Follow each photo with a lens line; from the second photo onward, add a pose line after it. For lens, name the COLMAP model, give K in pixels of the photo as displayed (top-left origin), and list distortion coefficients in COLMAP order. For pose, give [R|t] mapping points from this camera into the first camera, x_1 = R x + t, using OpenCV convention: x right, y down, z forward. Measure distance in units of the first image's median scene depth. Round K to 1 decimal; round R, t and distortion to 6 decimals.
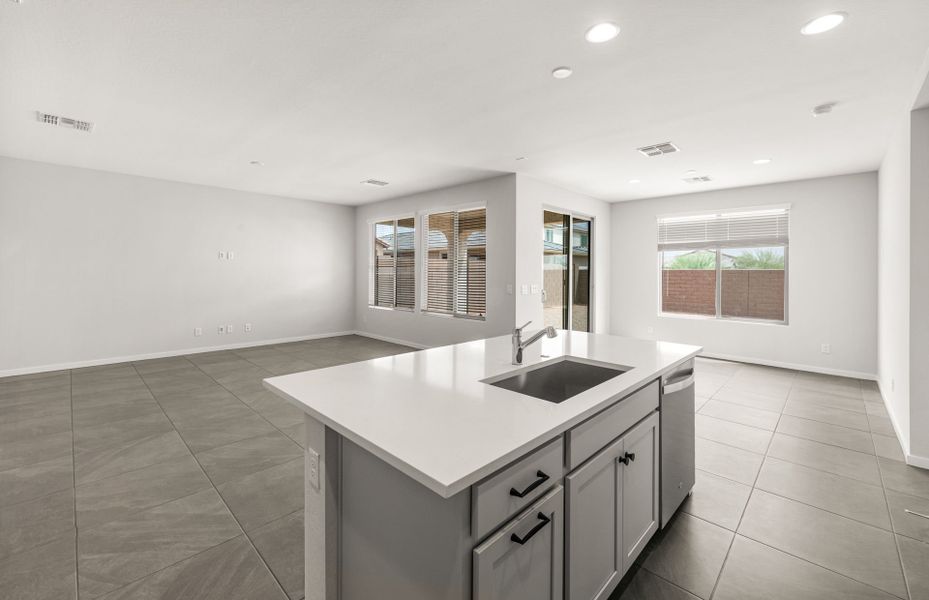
lens RADIAL K [[384.2, 0, 467.0], [0, 384.2, 271.3], [0, 0, 1]] dist [0.001203, 0.000080]
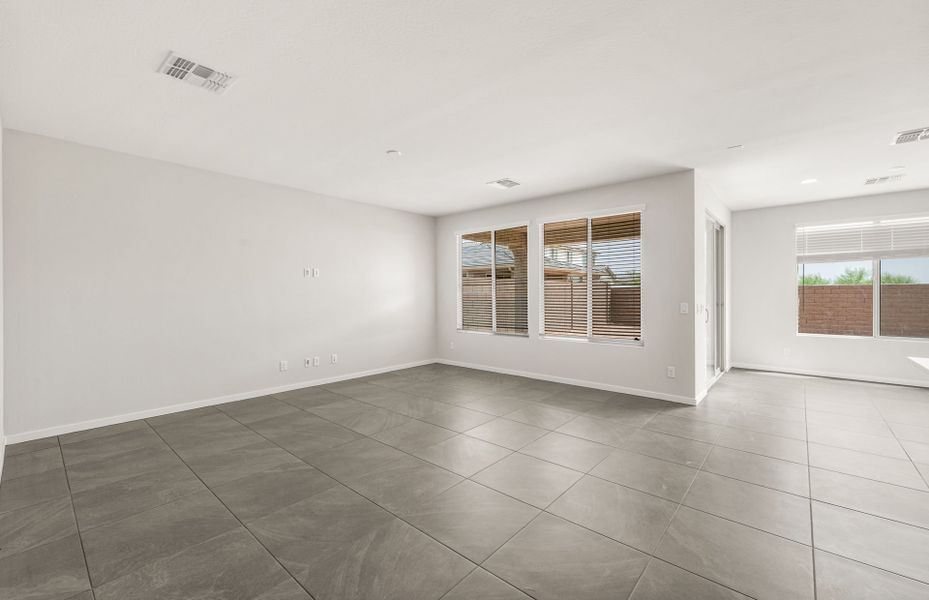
lens RADIAL K [[381.1, 0, 467.1], [0, 381.1, 294.6], [0, 0, 1]] dist [-0.001805, -0.000353]
pose [[0.998441, -0.012144, 0.054471, -0.355997], [0.012023, 0.999924, 0.002563, 0.008780], [-0.054498, -0.001904, 0.998512, 0.169701]]
